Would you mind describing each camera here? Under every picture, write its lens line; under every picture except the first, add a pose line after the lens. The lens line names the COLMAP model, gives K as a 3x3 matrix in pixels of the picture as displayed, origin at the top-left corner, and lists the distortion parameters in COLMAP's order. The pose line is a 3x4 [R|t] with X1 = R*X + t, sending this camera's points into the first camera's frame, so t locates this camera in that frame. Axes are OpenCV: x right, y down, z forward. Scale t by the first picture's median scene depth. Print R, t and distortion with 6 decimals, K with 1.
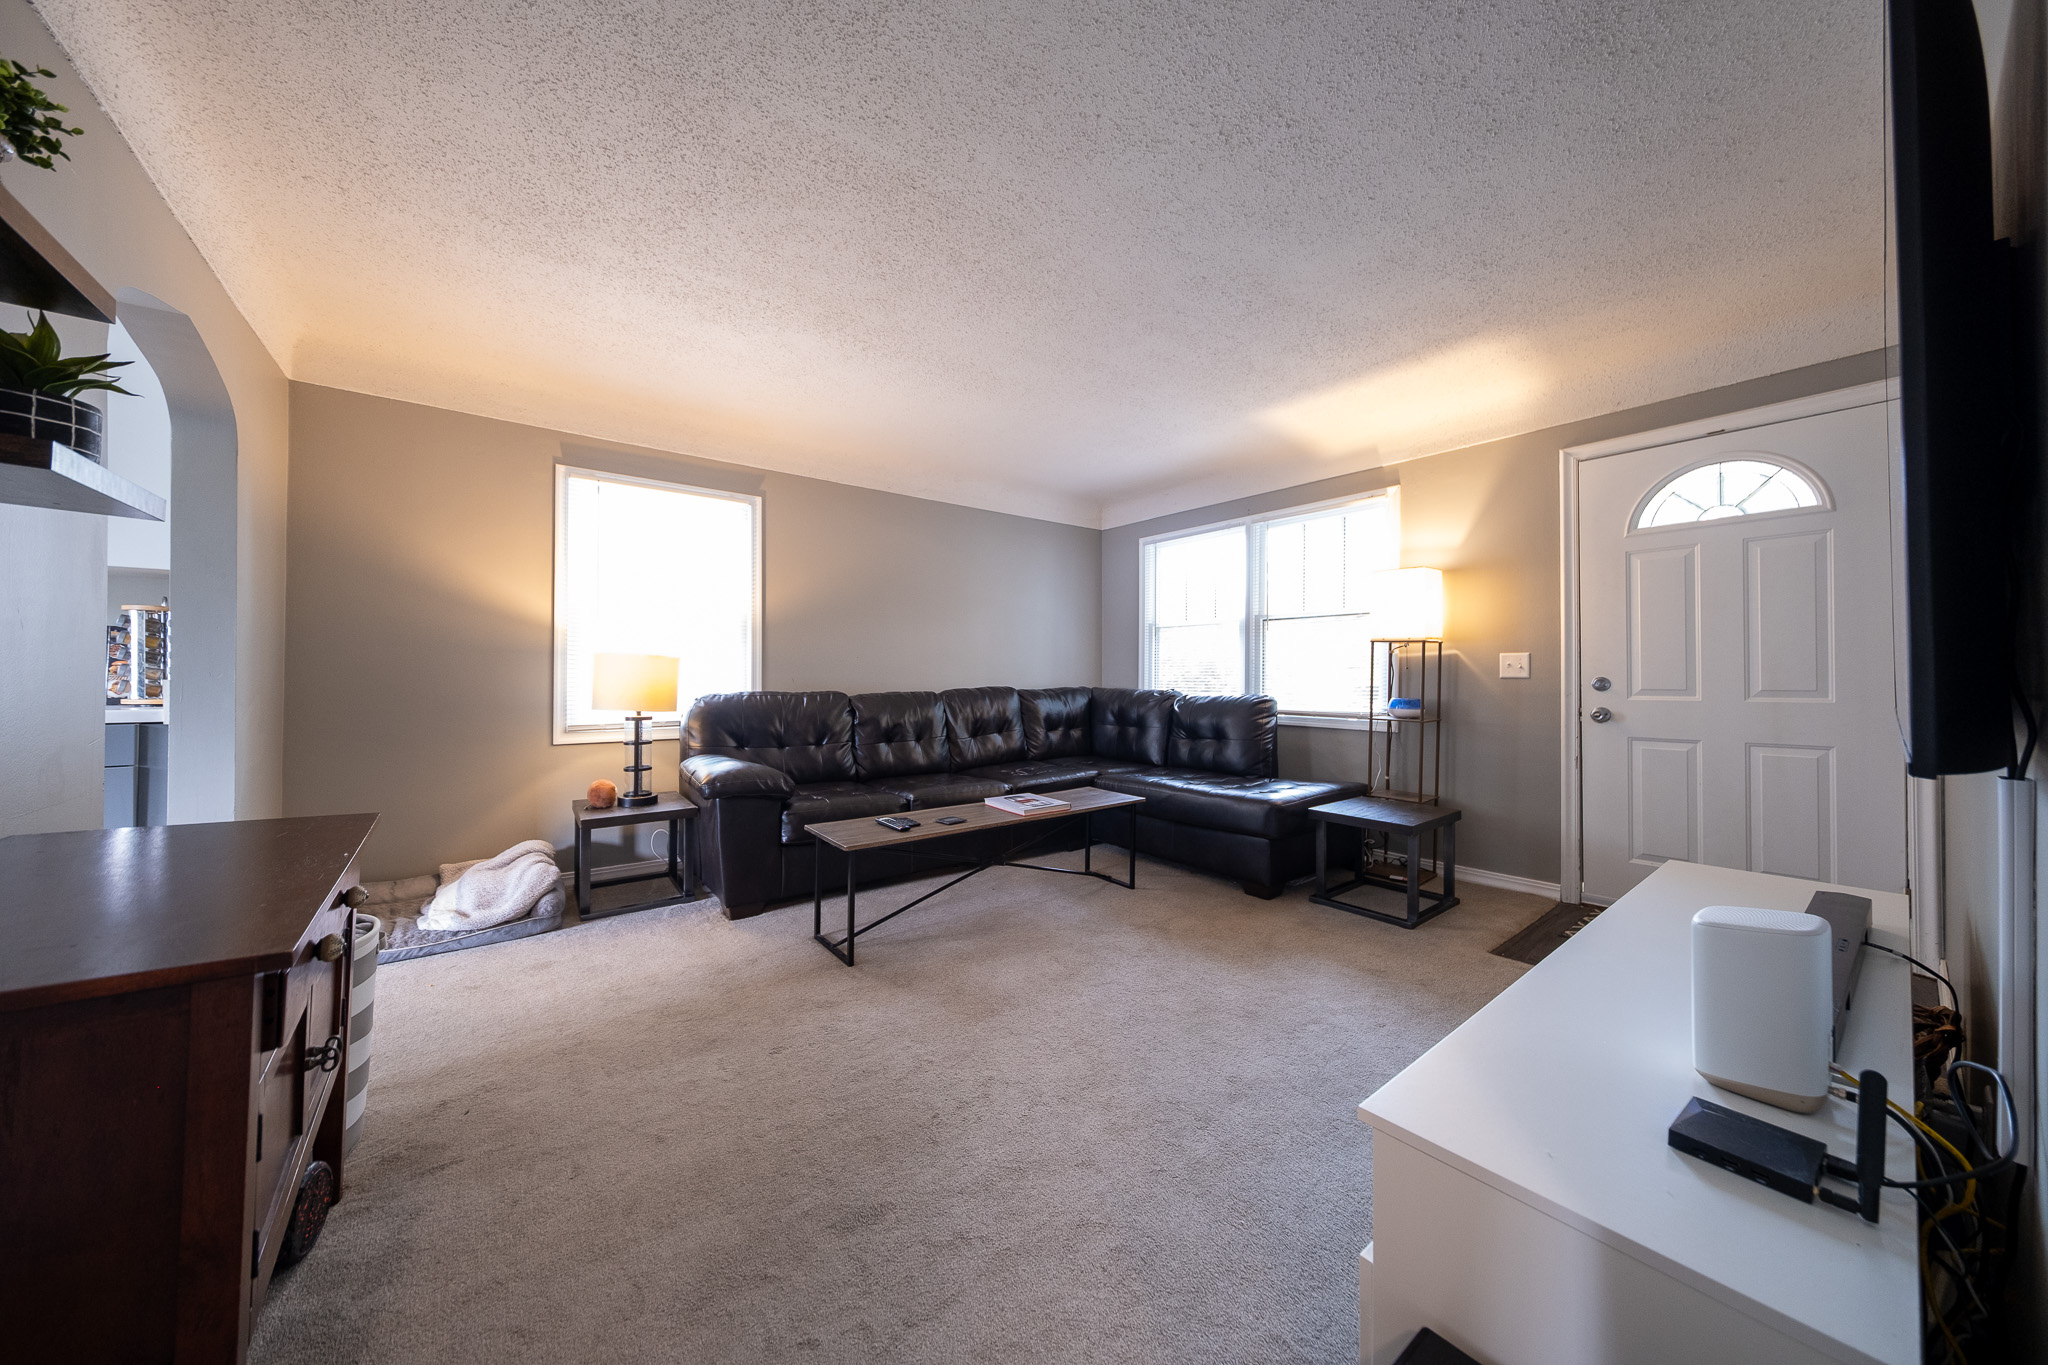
lens RADIAL K [[690.3, 0, 1018.8], [0, 690.3, 674.4], [0, 0, 1]] dist [0.009346, -0.000038]
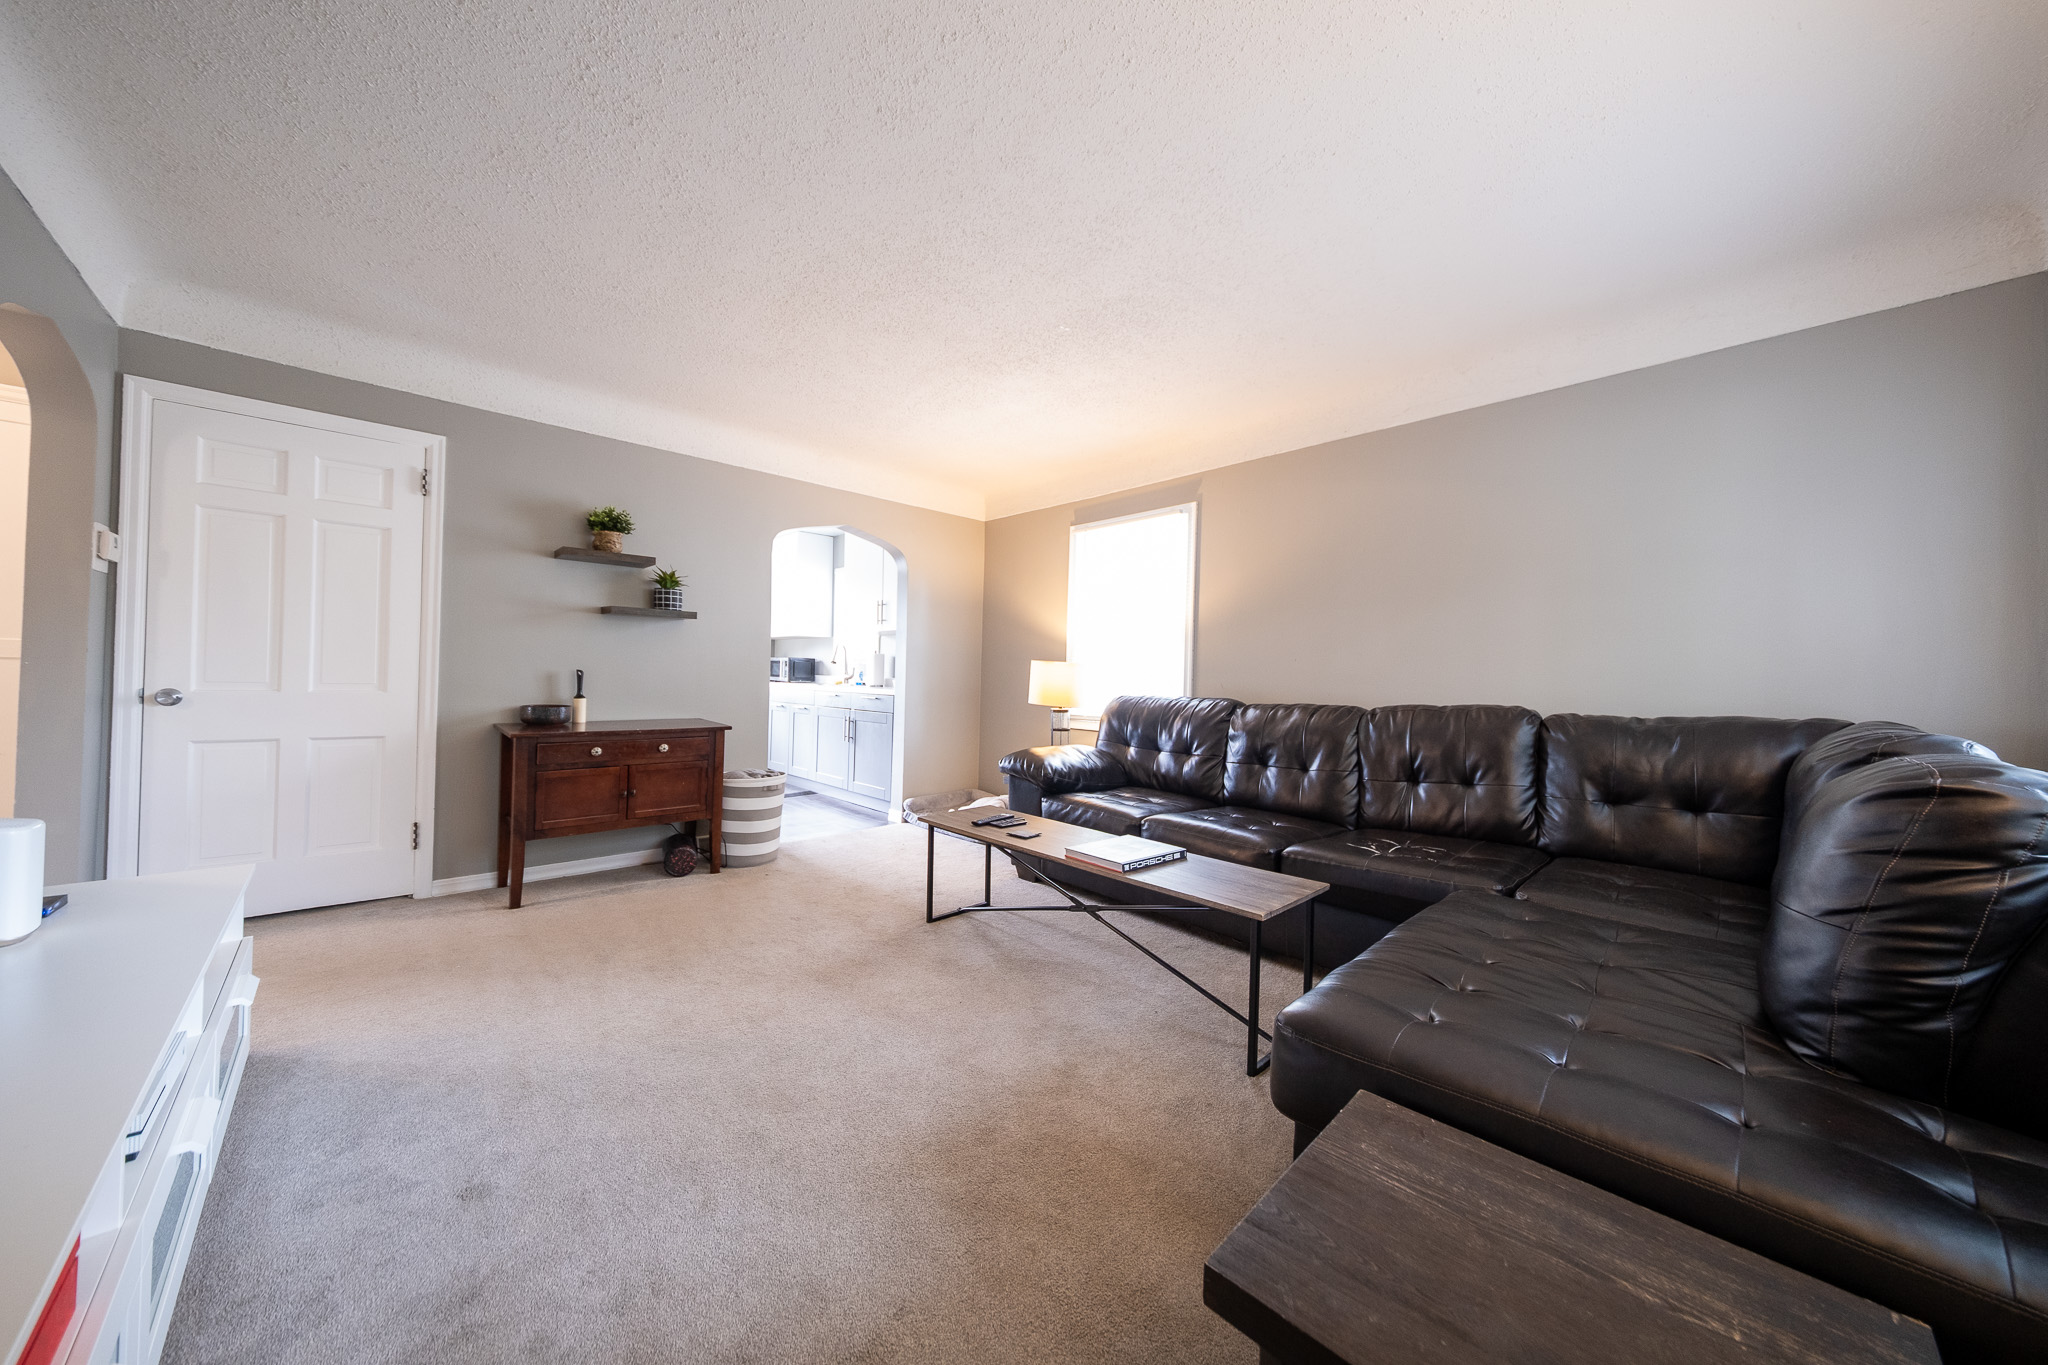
lens RADIAL K [[690.3, 0, 1029.9], [0, 690.3, 678.3], [0, 0, 1]] dist [0.009346, -0.000038]
pose [[0.103181, -0.008545, -0.994626, 0.685529], [-0.029077, 0.999510, -0.011604, 0.019365], [0.994238, 0.030118, 0.102882, 0.775865]]
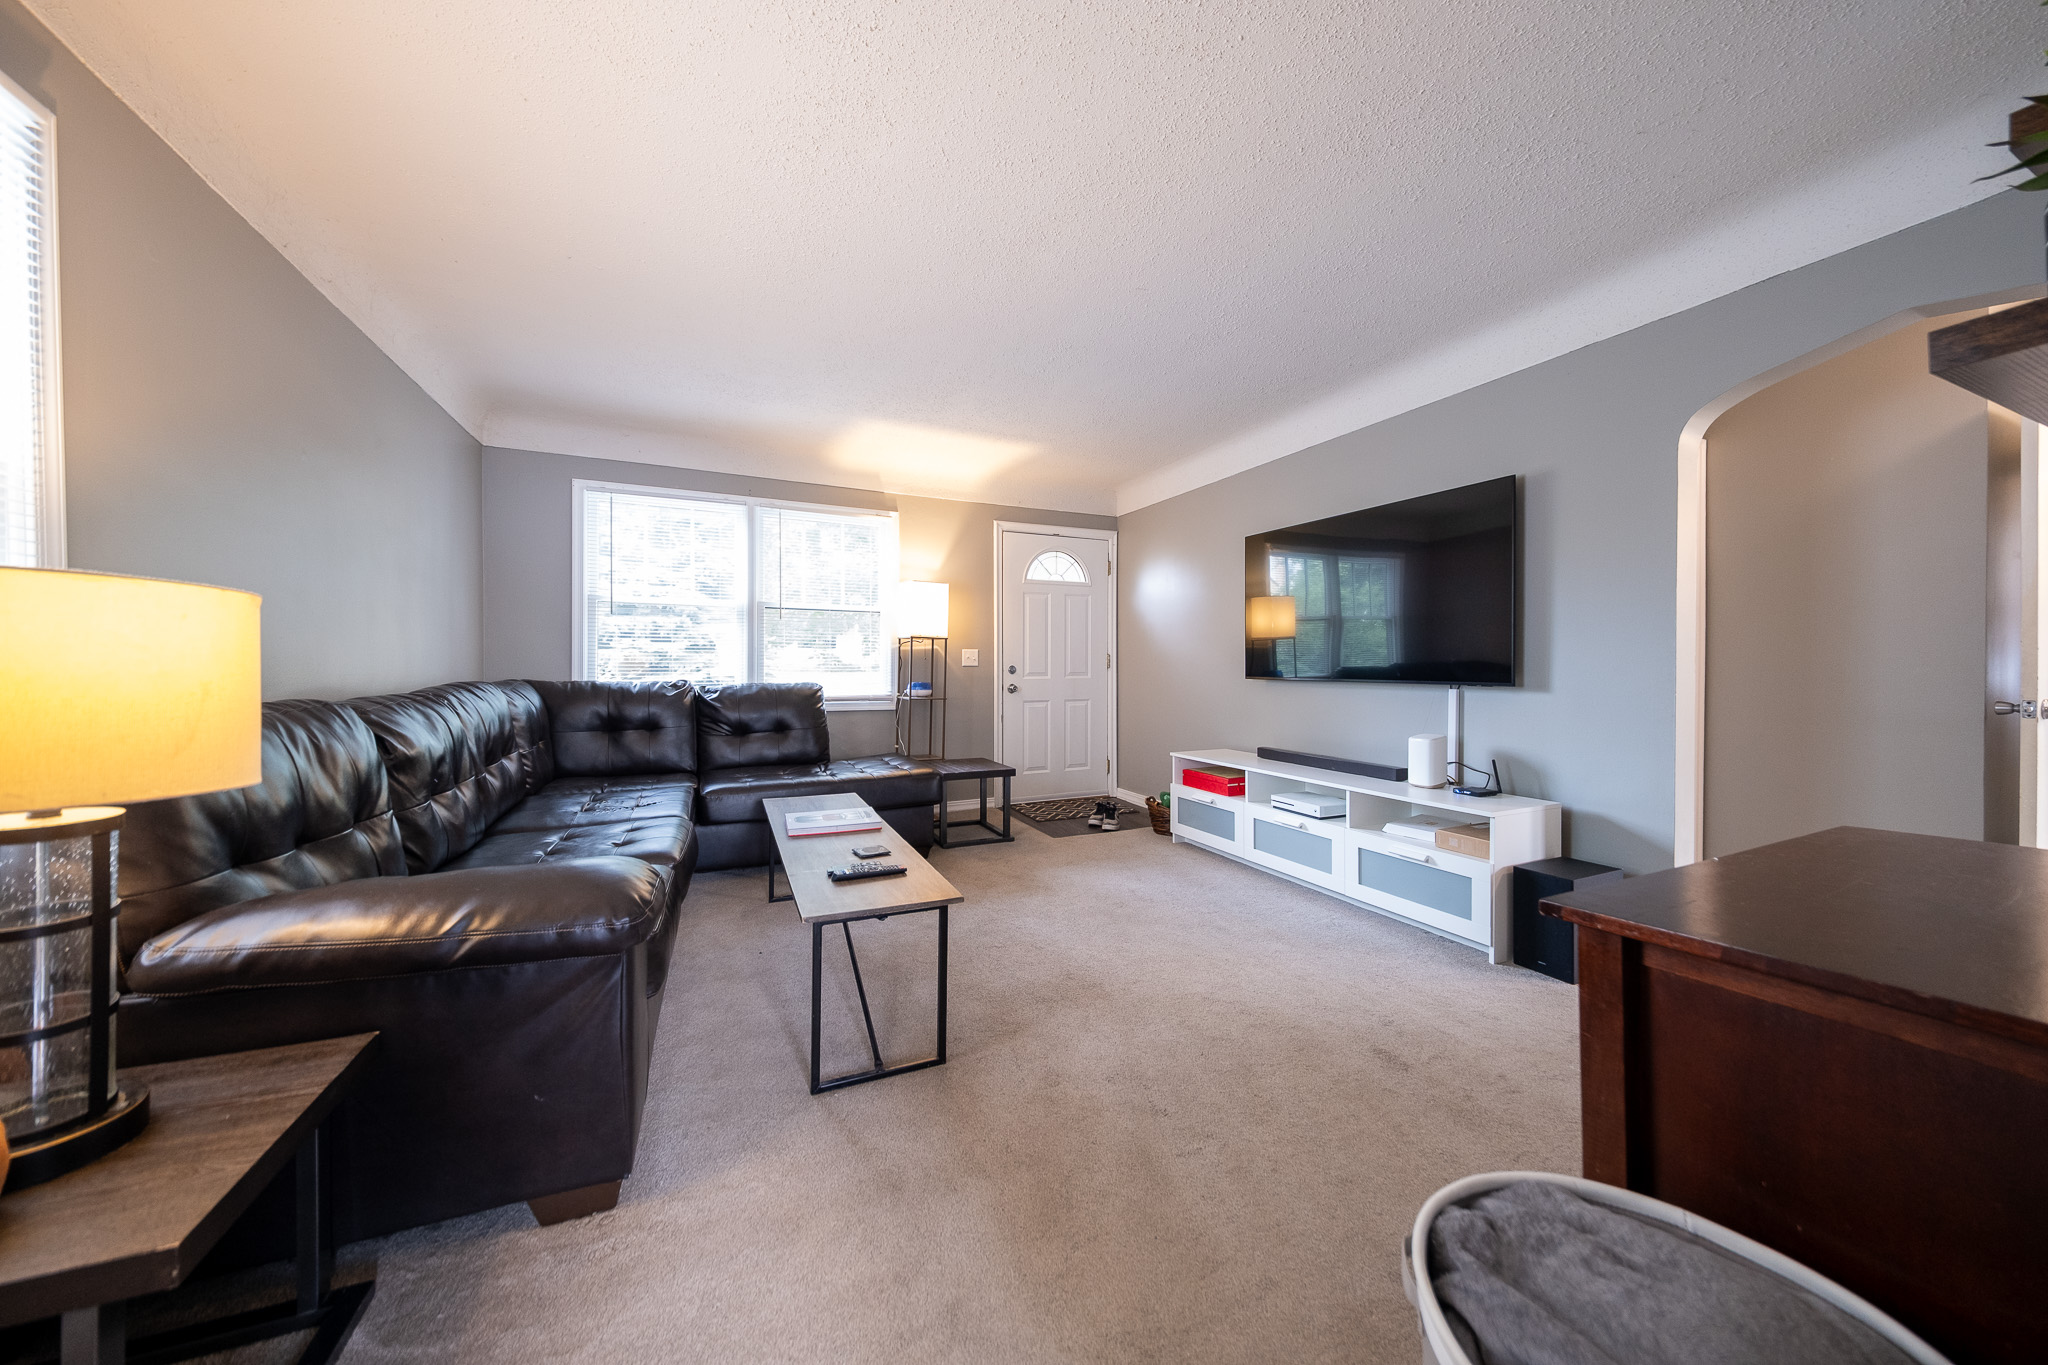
lens RADIAL K [[690.3, 0, 1010.9], [0, 690.3, 682.8], [0, 0, 1]] dist [0.009346, -0.000038]
pose [[0.223541, -0.021752, 0.974452, -0.693192], [-0.003385, 0.999728, 0.023093, 0.005629], [-0.974689, -0.008461, 0.223406, 0.578913]]
